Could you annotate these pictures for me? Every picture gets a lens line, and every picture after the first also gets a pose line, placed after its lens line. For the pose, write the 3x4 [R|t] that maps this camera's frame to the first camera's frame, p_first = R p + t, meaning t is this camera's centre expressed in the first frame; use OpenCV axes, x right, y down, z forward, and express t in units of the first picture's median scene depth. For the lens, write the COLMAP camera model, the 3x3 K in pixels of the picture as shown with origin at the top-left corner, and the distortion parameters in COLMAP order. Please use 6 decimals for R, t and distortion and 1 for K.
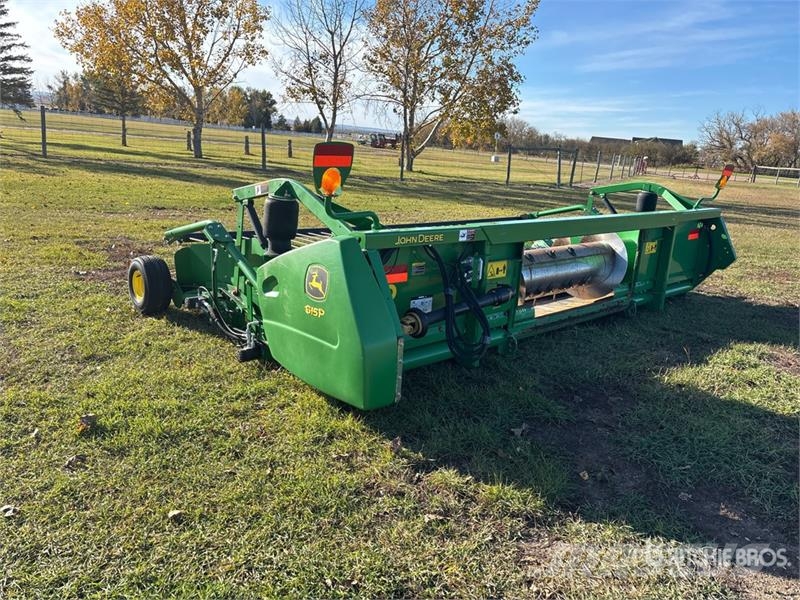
lens RADIAL K [[606.4, 0, 397.7], [0, 606.4, 299.8], [0, 0, 1]] dist [0.064679, -0.067561]
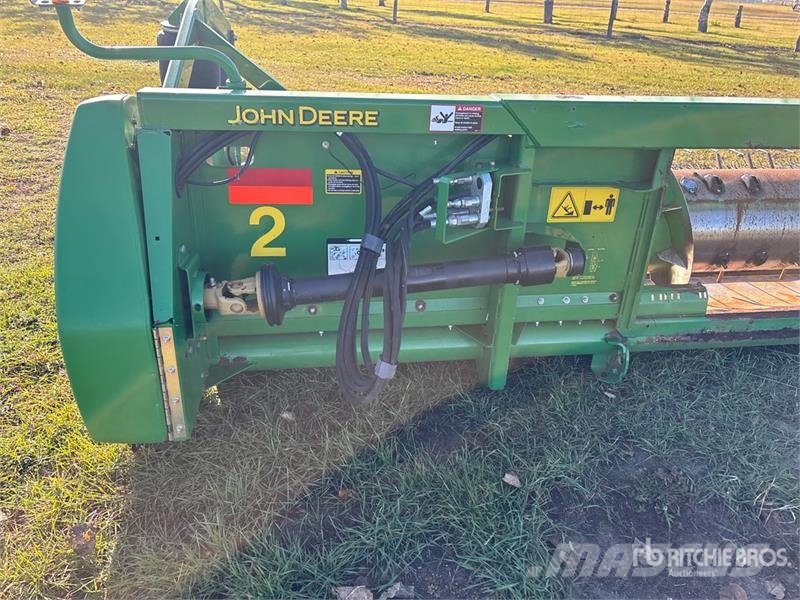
lens RADIAL K [[603.1, 0, 404.5], [0, 603.1, 303.7], [0, 0, 1]] dist [0.061205, -0.065946]
pose [[0.832469, 0.227924, -0.505020, 0.298071], [-0.126510, 0.965585, 0.227247, -0.064057], [0.539435, -0.125286, 0.832654, 0.530757]]
